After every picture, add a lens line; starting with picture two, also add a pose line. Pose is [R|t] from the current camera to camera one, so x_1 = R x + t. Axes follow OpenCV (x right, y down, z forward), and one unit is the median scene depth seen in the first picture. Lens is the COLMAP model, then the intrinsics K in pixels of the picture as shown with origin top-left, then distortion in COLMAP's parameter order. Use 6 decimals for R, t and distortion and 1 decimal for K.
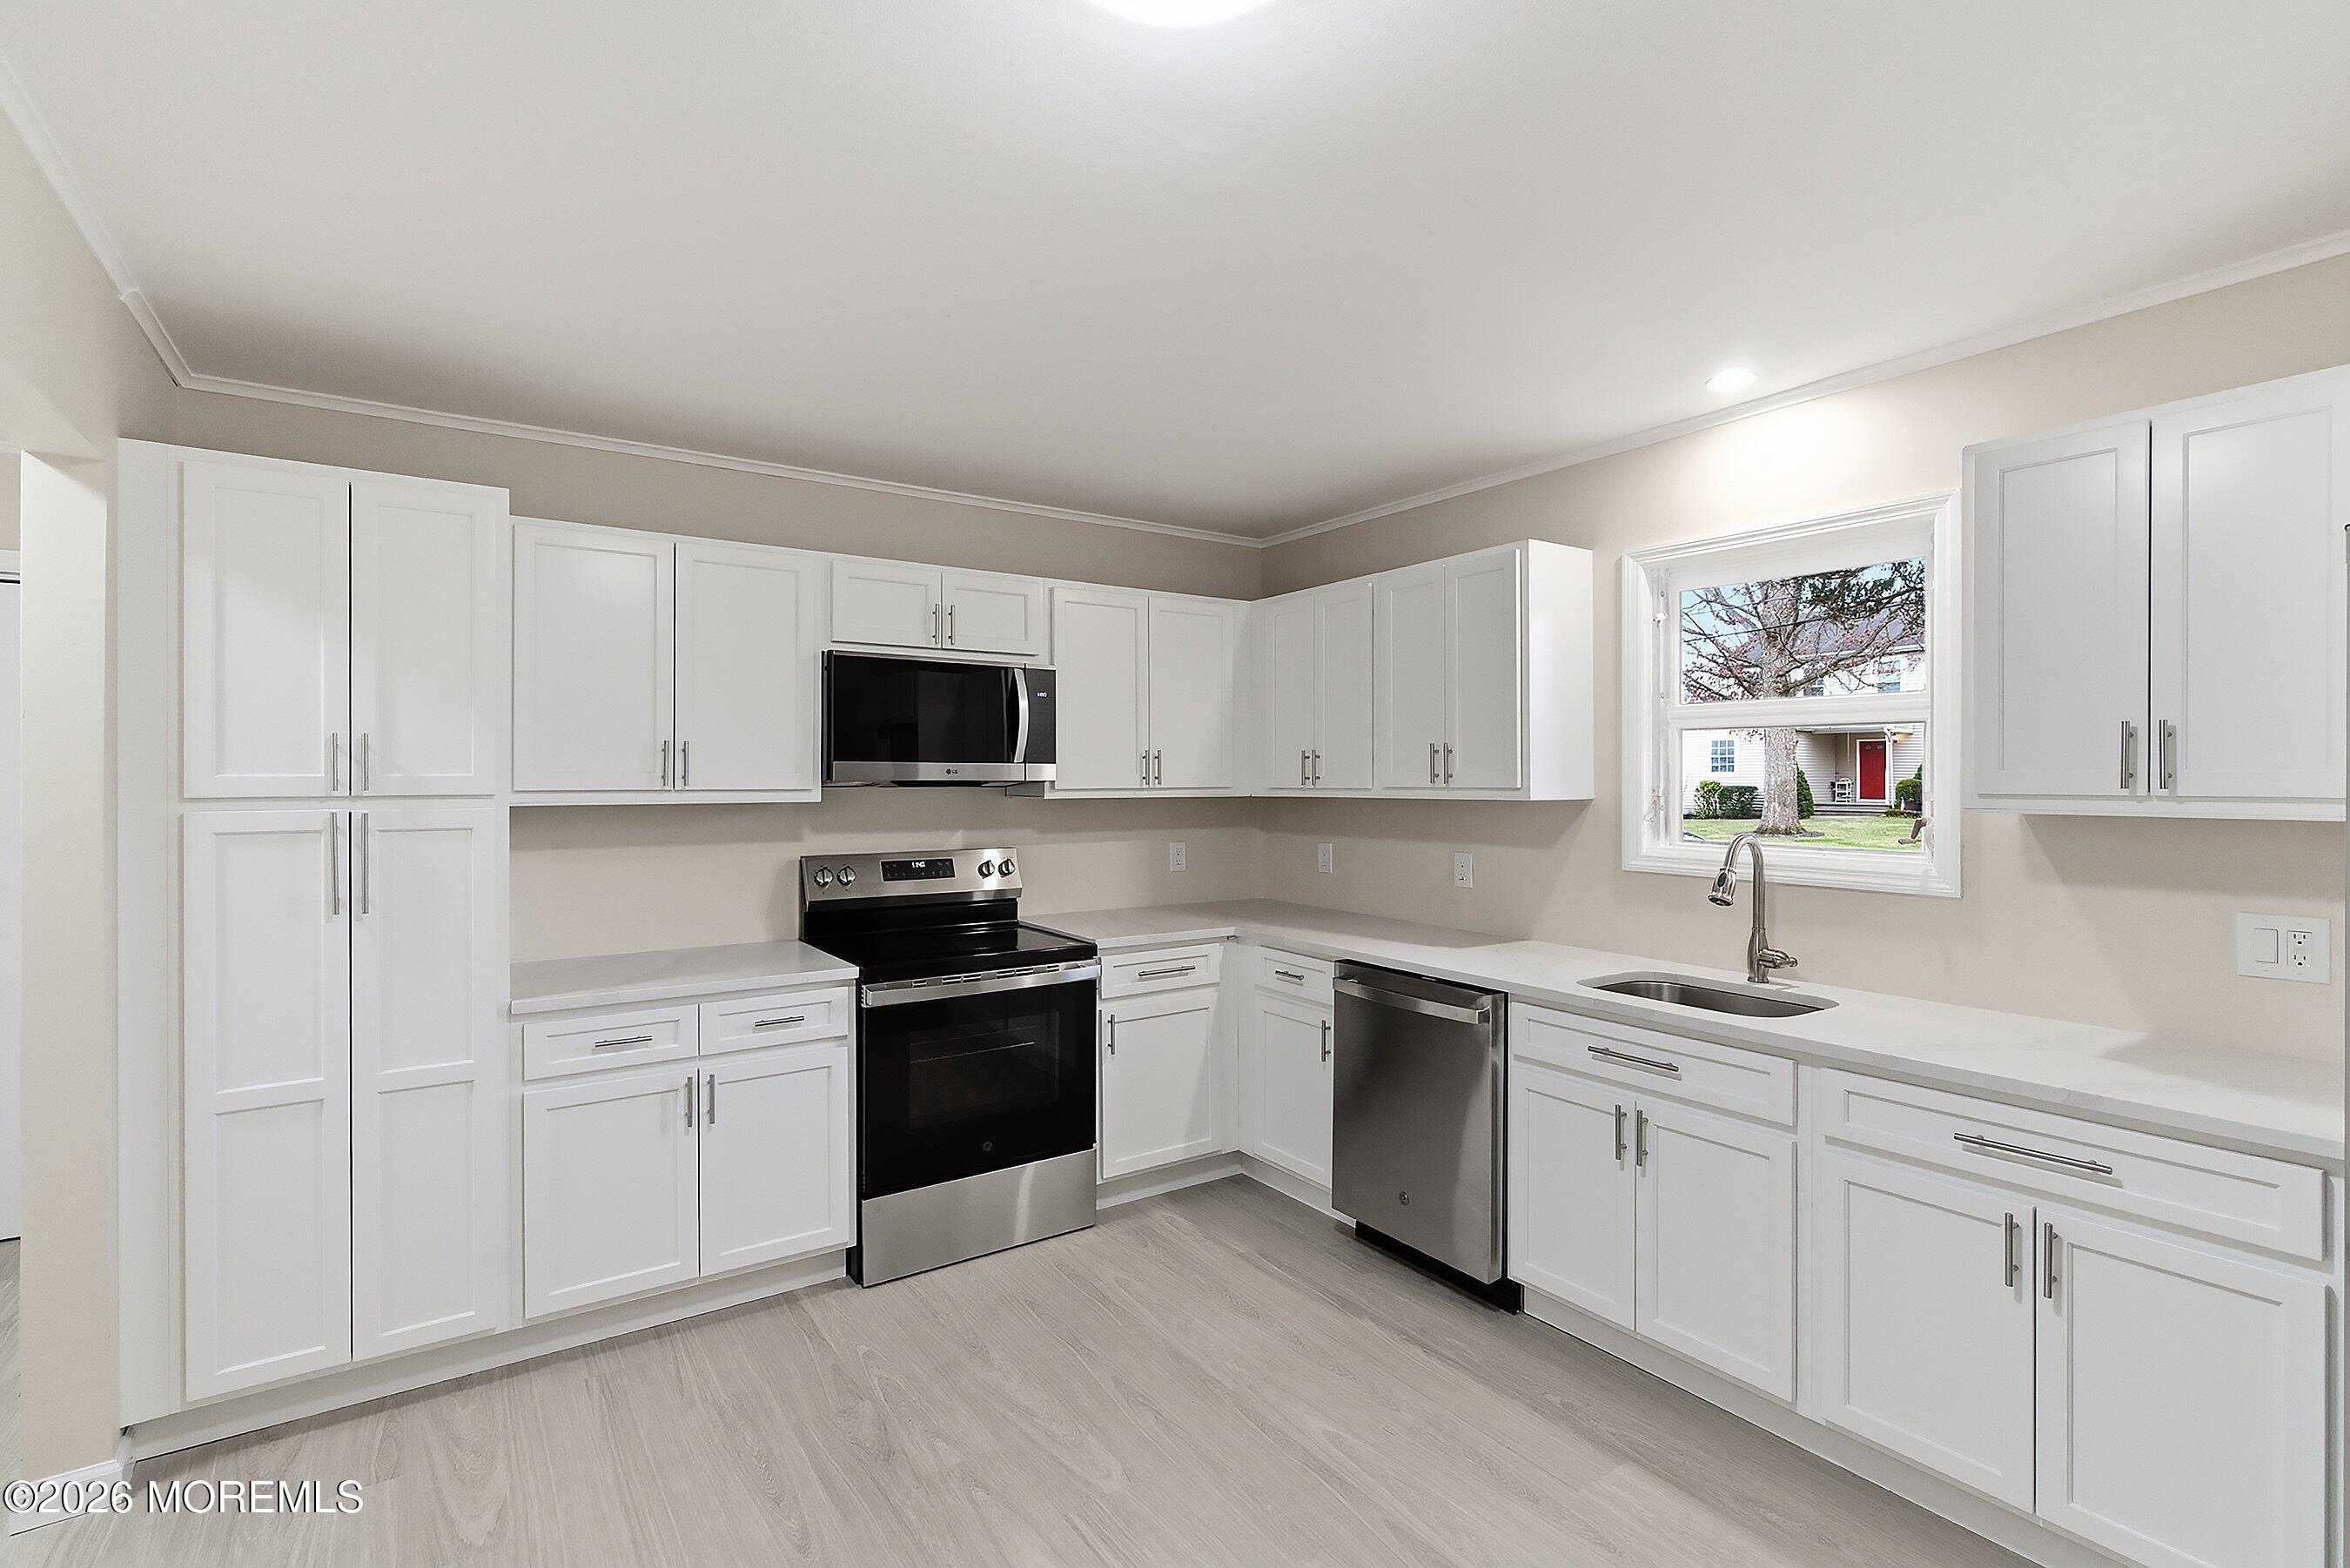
lens RADIAL K [[1088.7, 0, 1163.4], [0, 1088.7, 775.6], [0, 0, 1]] dist [0.019663, -0.013659]
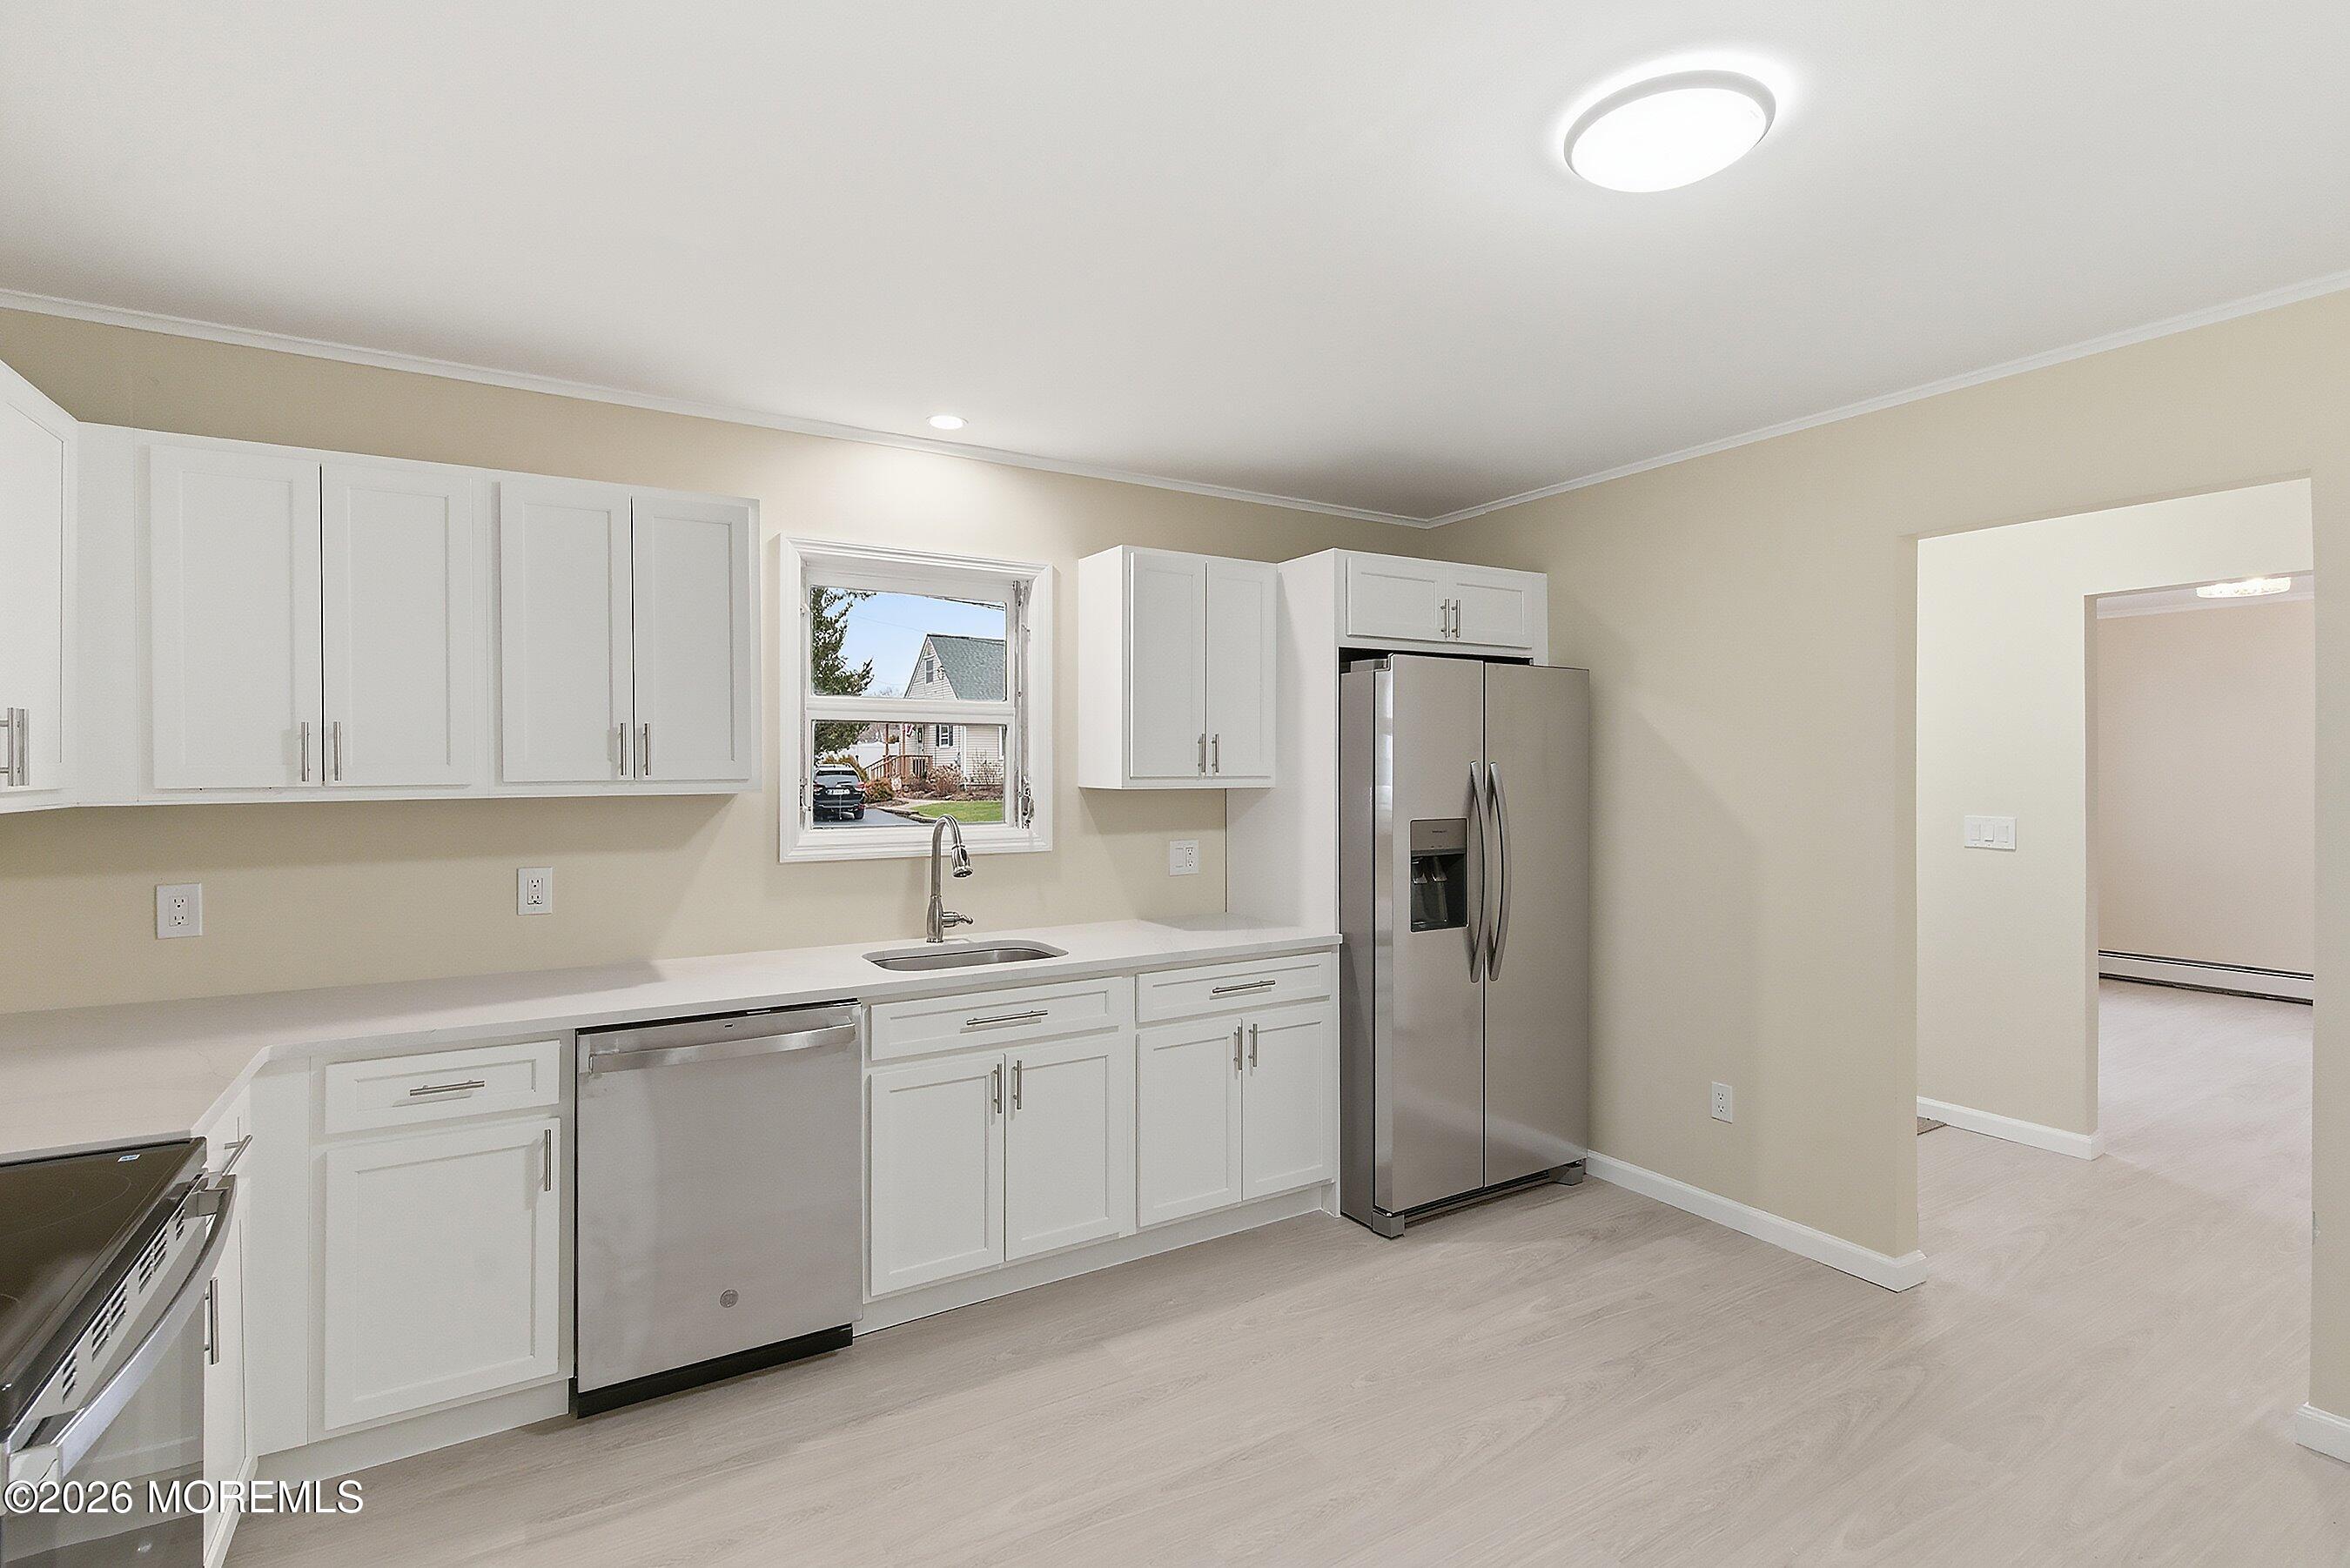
lens RADIAL K [[1088.7, 0, 1163.4], [0, 1088.7, 775.6], [0, 0, 1]] dist [0.019663, -0.013659]
pose [[0.050734, -0.008961, 0.998672, -0.561092], [0.000889, 0.999960, 0.008928, 0.001105], [-0.998712, 0.000435, 0.050740, 0.652763]]
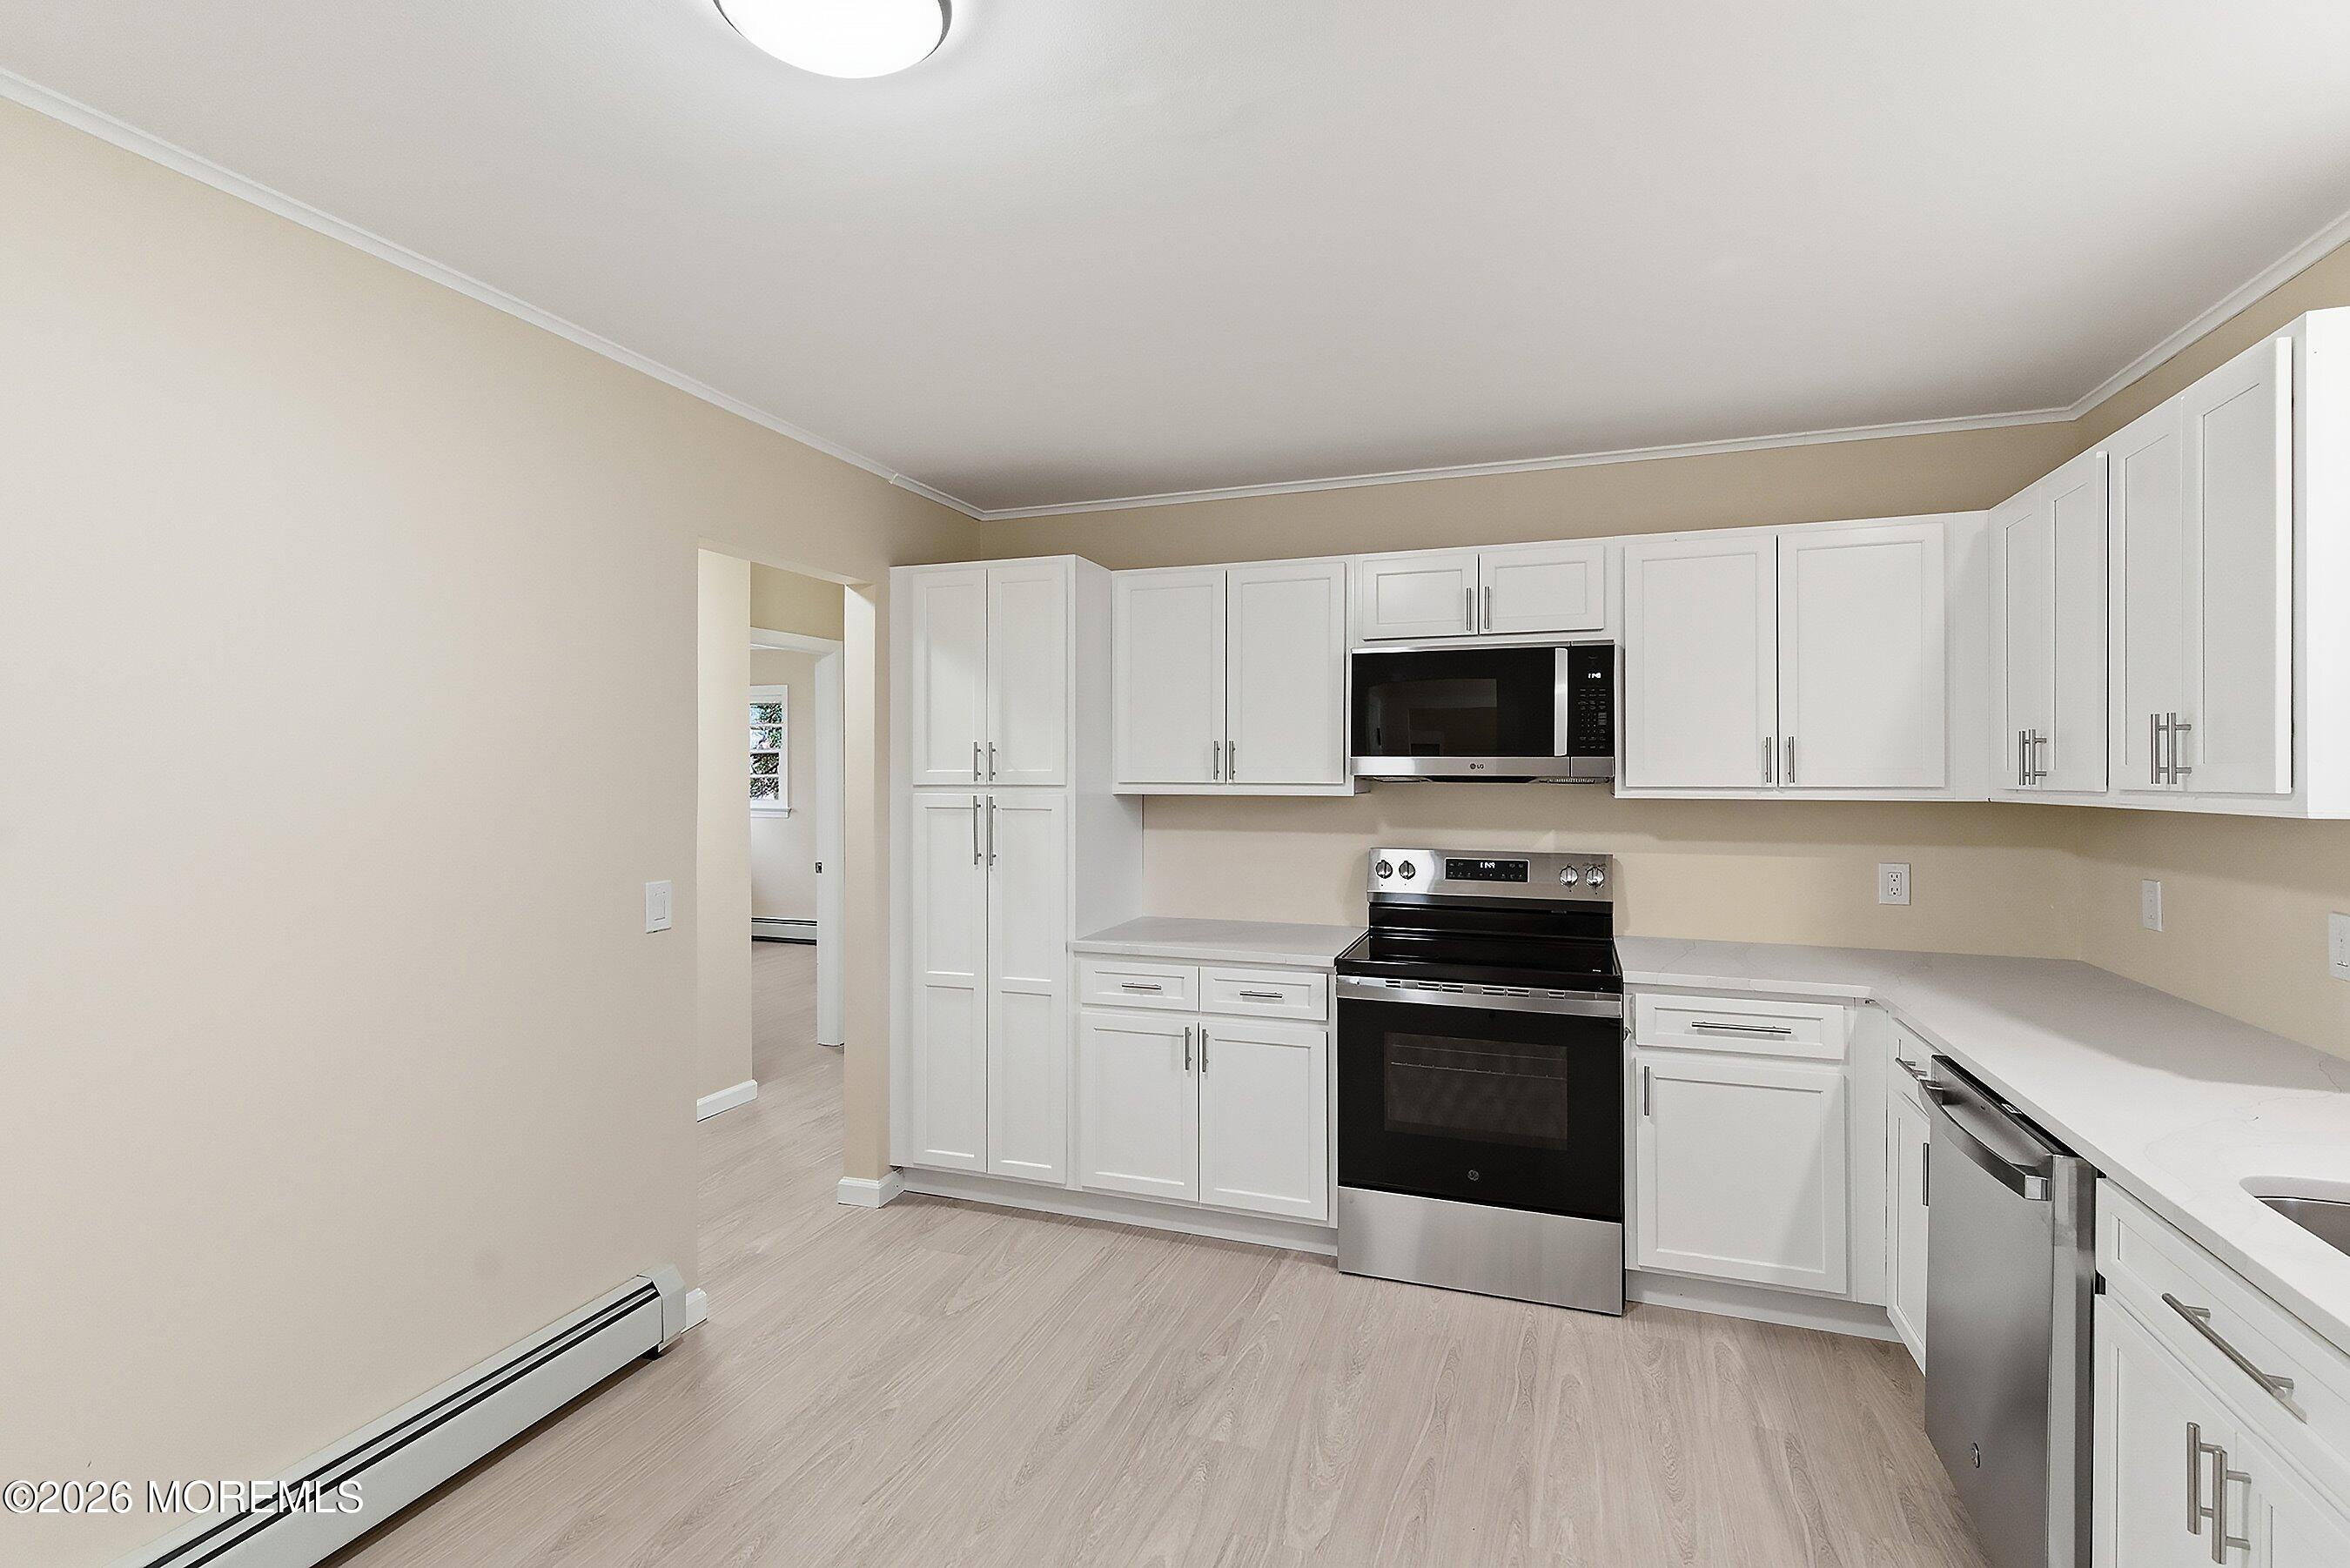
lens RADIAL K [[1088.7, 0, 1163.4], [0, 1088.7, 775.6], [0, 0, 1]] dist [0.019663, -0.013659]
pose [[0.586653, 0.002272, -0.809835, 0.456020], [-0.000223, 0.999996, 0.002644, 0.002033], [0.809838, -0.001371, 0.586651, 0.267709]]
